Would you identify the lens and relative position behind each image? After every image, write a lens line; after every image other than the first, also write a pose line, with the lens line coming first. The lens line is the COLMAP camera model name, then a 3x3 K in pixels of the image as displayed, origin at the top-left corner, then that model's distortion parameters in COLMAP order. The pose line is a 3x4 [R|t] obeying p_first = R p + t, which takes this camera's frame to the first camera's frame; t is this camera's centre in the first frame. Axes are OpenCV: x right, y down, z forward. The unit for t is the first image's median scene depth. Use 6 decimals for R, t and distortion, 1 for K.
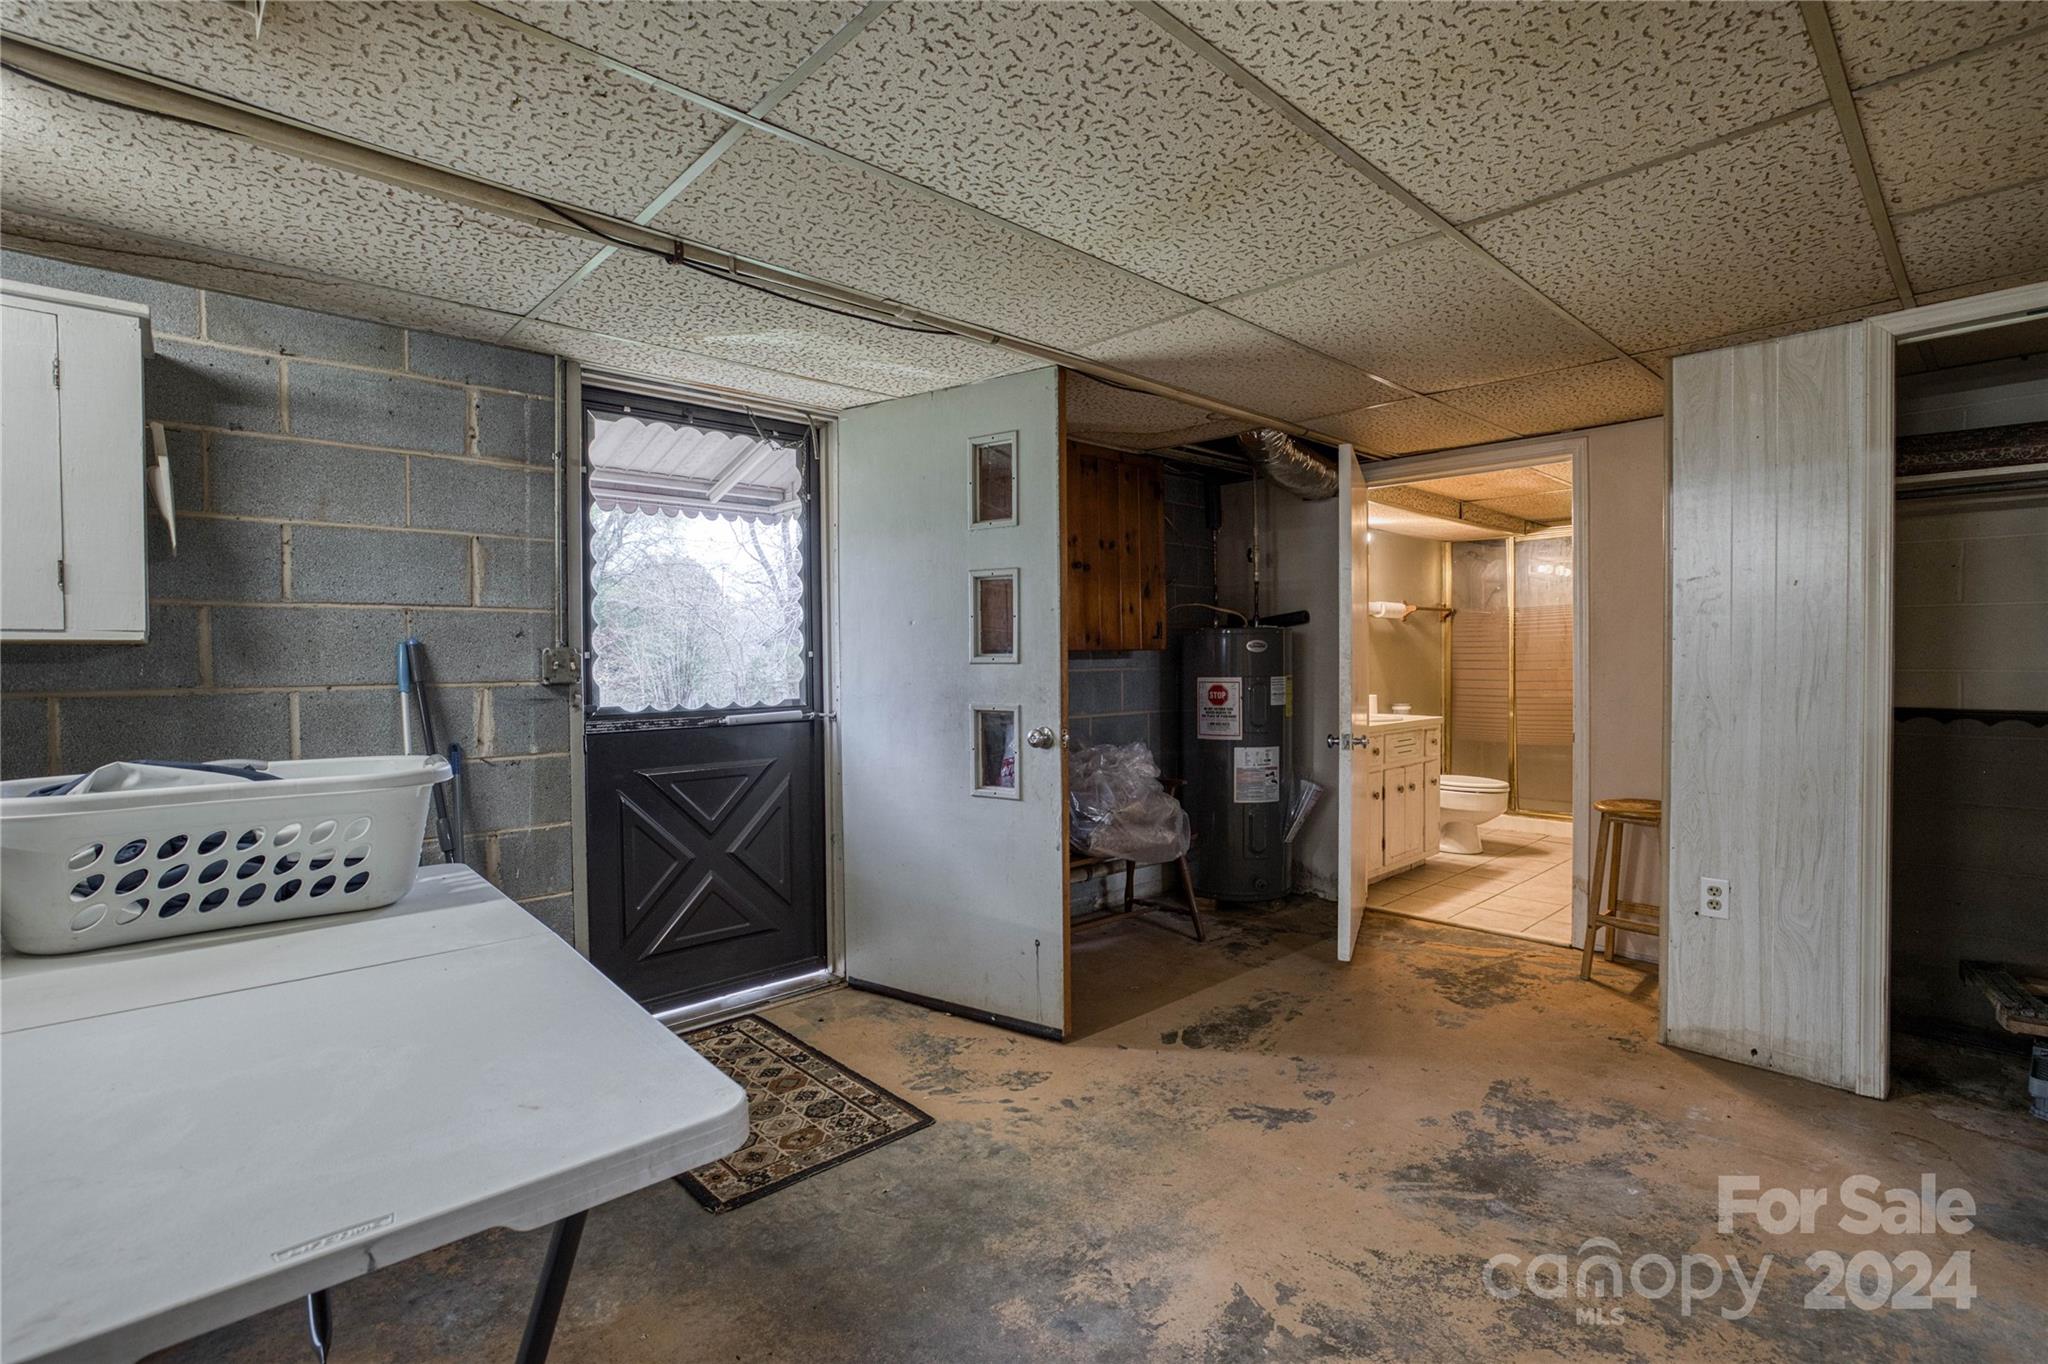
lens RADIAL K [[931.2, 0, 1033.7], [0, 931.2, 672.9], [0, 0, 1]] dist [-0.018818, 0.000366]
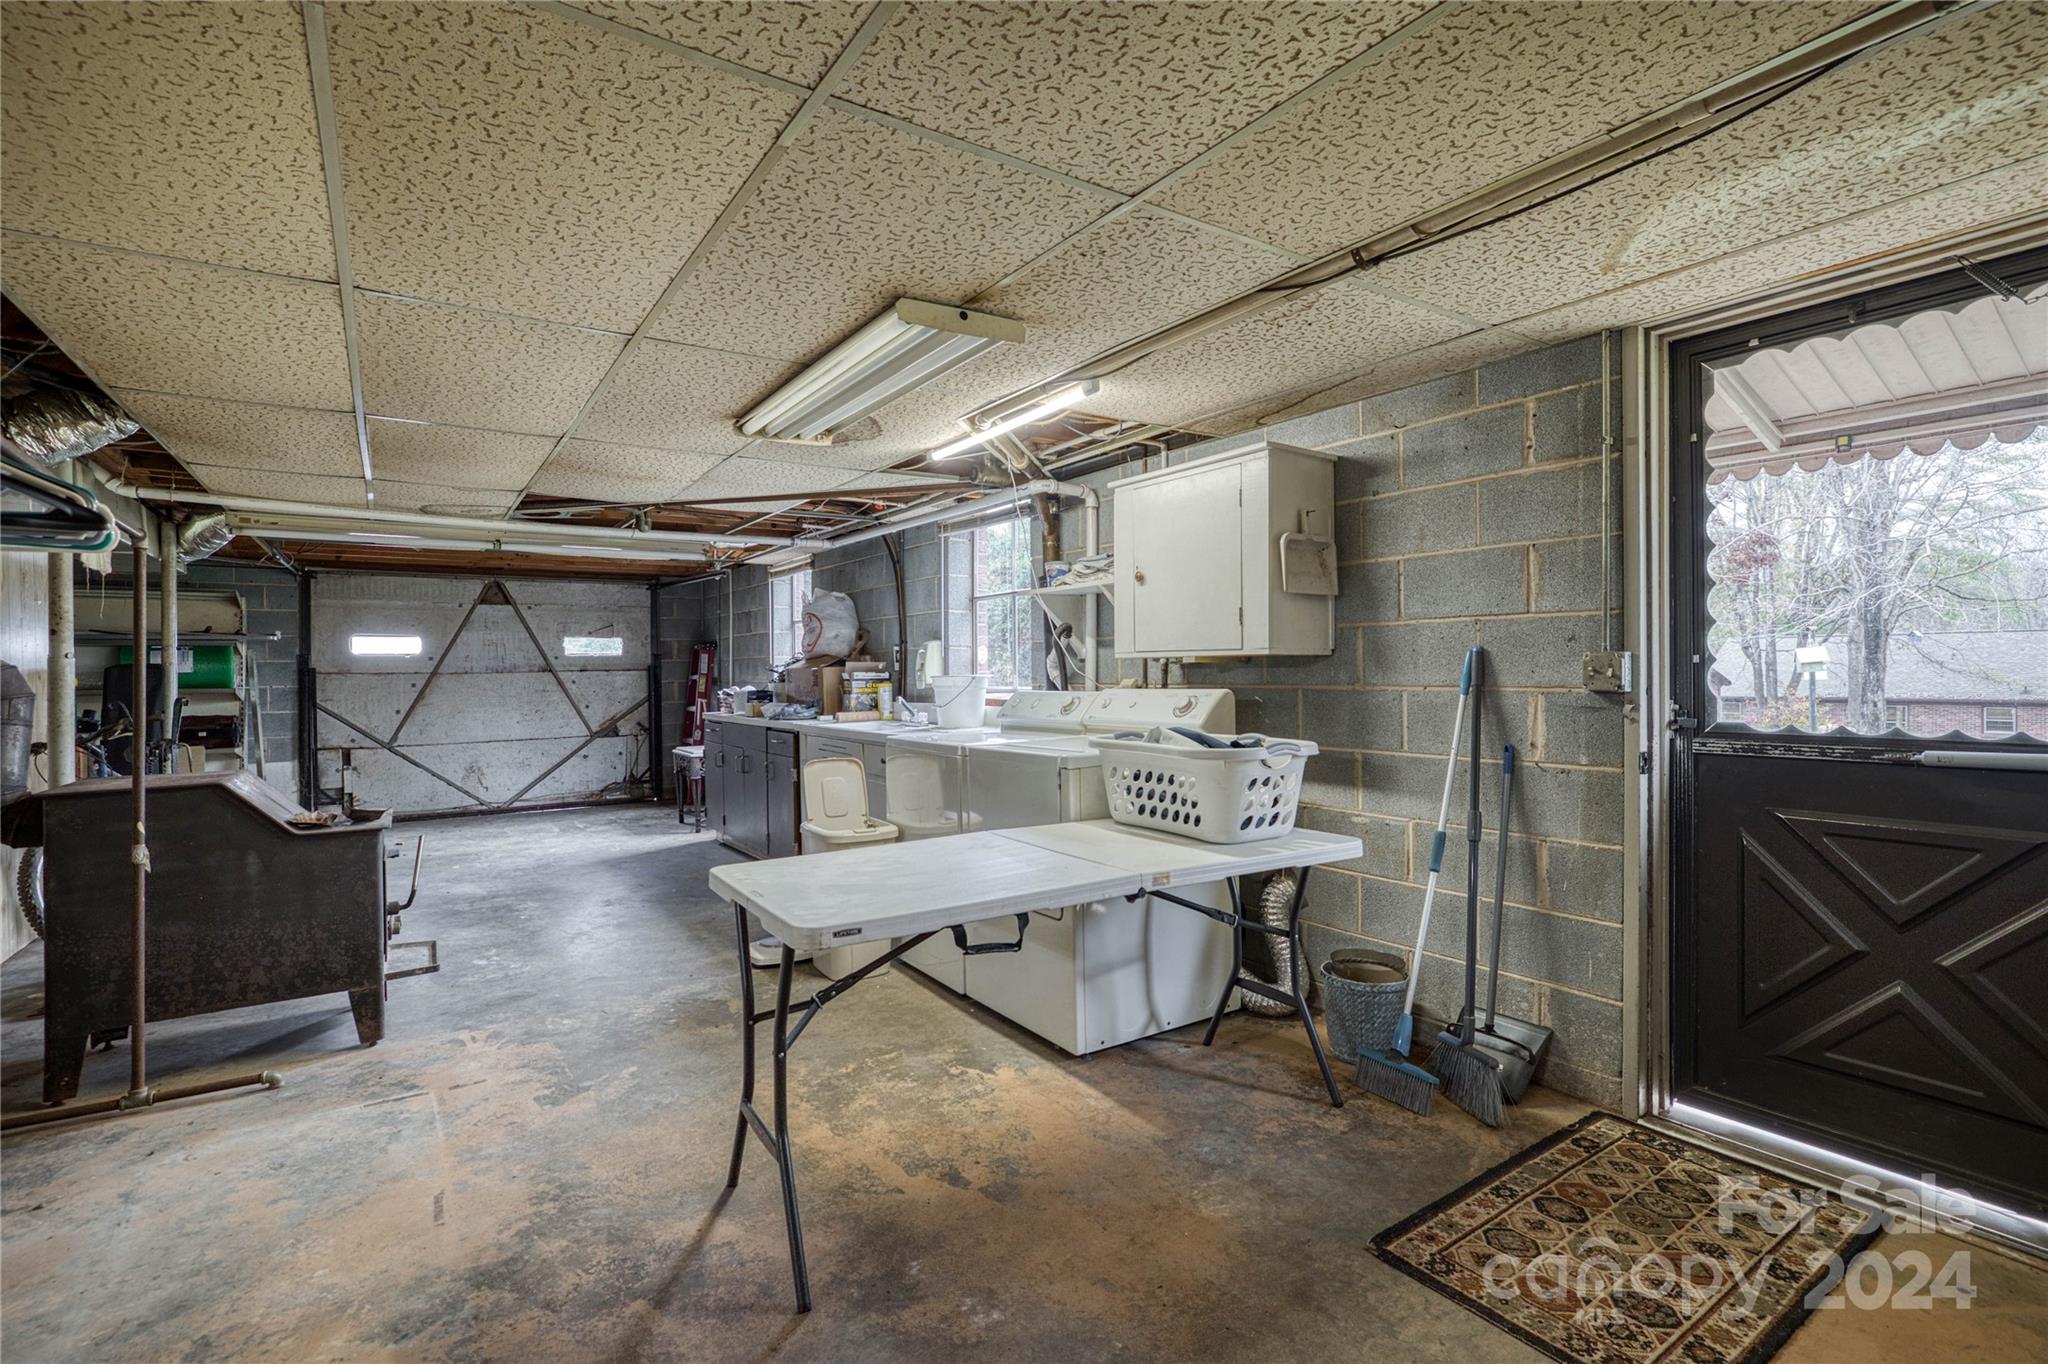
lens RADIAL K [[931.2, 0, 1028.6], [0, 931.2, 677.1], [0, 0, 1]] dist [-0.018818, 0.000366]
pose [[-0.141925, 0.020764, -0.989660, 0.489745], [-0.002018, 0.999772, 0.021266, -0.021709], [0.989875, 0.005015, -0.141851, 0.596269]]
